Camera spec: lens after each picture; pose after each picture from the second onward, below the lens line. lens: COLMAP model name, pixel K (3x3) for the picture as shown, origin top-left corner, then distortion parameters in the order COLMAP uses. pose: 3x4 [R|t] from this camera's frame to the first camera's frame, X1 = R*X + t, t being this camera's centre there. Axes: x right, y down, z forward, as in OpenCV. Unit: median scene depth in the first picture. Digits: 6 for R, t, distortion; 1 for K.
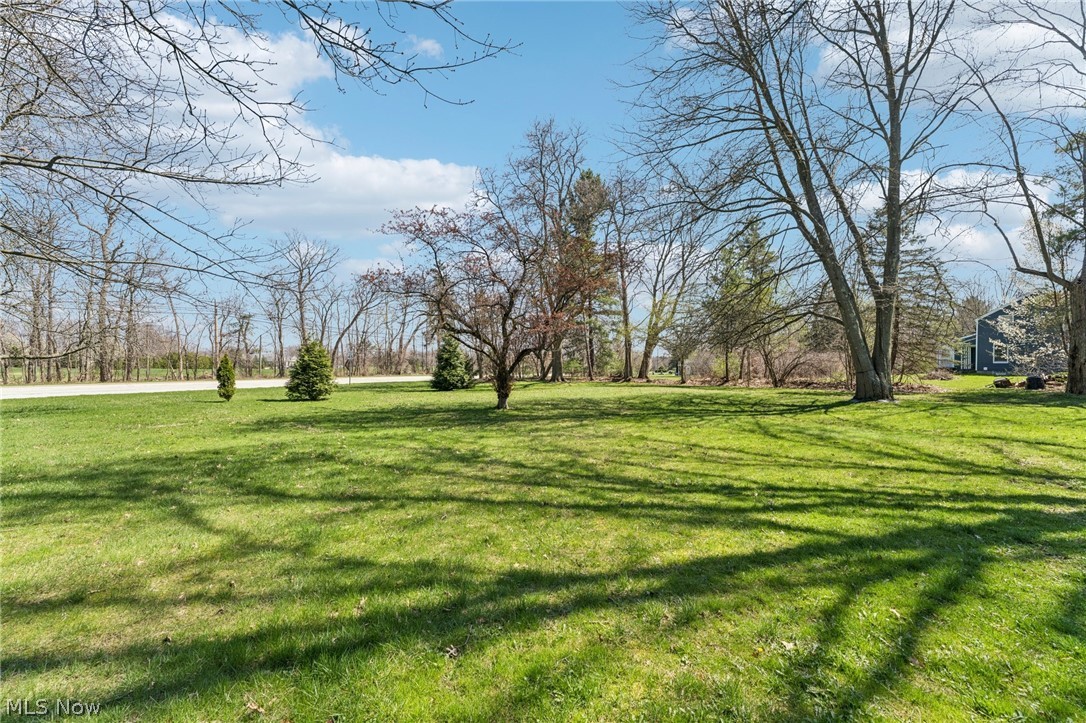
lens RADIAL K [[441.5, 0, 546.2], [0, 441.5, 365.9], [0, 0, 1]] dist [-0.001213, -0.000190]
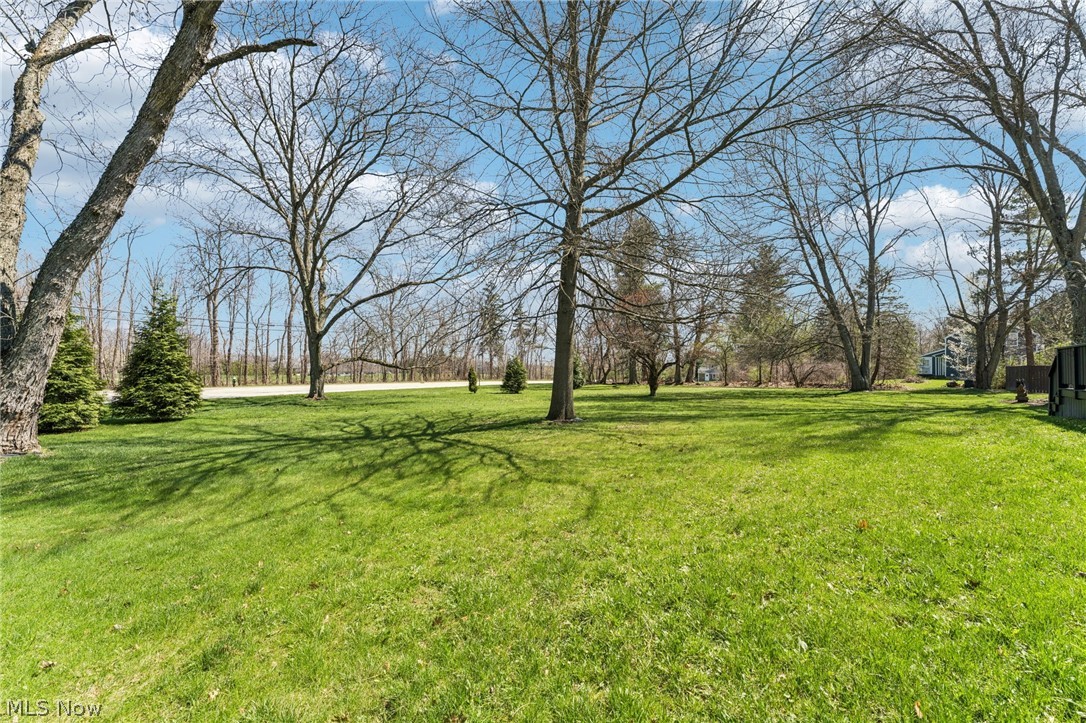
lens RADIAL K [[441.5, 0, 546.2], [0, 441.5, 365.9], [0, 0, 1]] dist [-0.001213, -0.000190]
pose [[0.999998, 0.000444, -0.002092, -0.445237], [-0.000480, 0.999855, -0.017038, 0.004451], [0.002084, 0.017039, 0.999853, -0.662255]]
